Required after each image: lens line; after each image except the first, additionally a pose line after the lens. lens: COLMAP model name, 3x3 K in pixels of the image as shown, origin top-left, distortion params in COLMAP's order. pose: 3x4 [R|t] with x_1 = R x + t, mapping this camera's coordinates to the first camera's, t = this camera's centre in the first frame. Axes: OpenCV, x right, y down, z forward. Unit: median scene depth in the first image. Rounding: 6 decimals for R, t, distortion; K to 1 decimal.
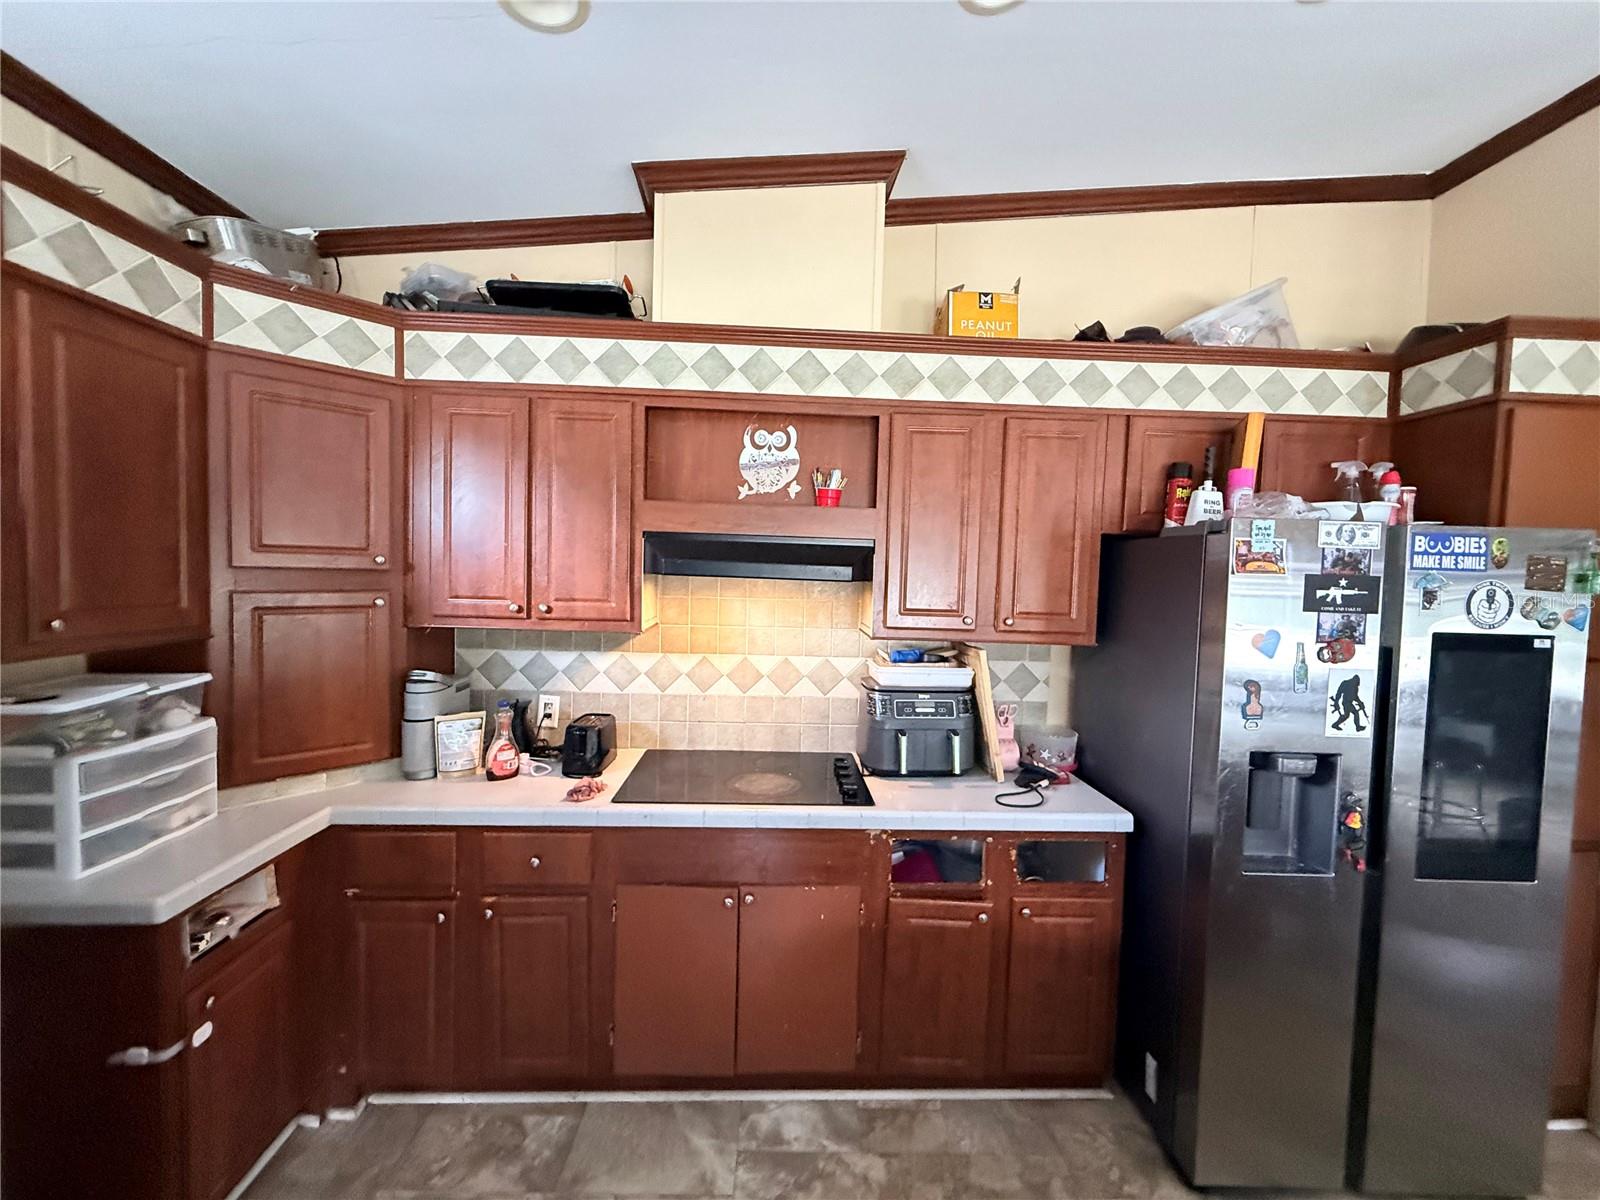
lens RADIAL K [[636.5, 0, 797.0], [0, 636.5, 597.9], [0, 0, 1]] dist [-0.000377, 0.000321]
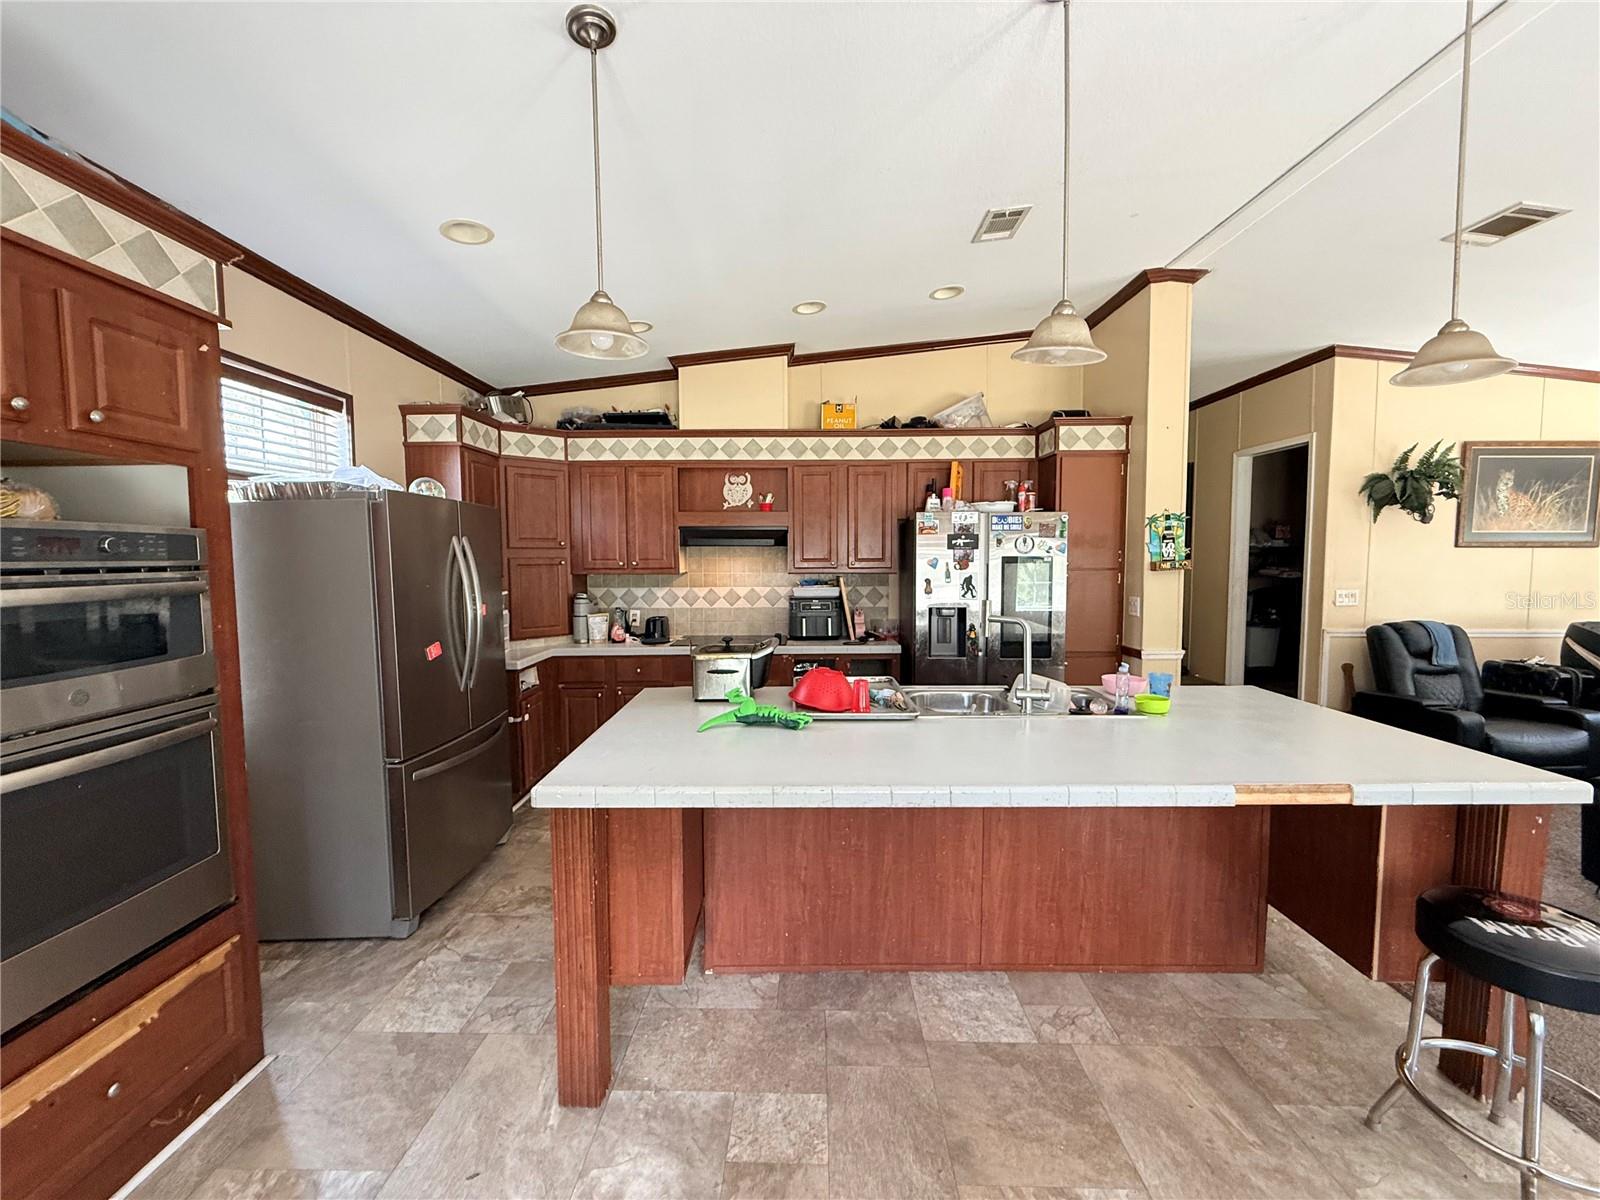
lens RADIAL K [[636.5, 0, 797.0], [0, 636.5, 597.9], [0, 0, 1]] dist [-0.000377, 0.000321]
pose [[0.998493, -0.031145, -0.045182, 0.243618], [0.031896, 0.999363, 0.015992, 0.114010], [0.044655, -0.017409, 0.998851, -1.122949]]
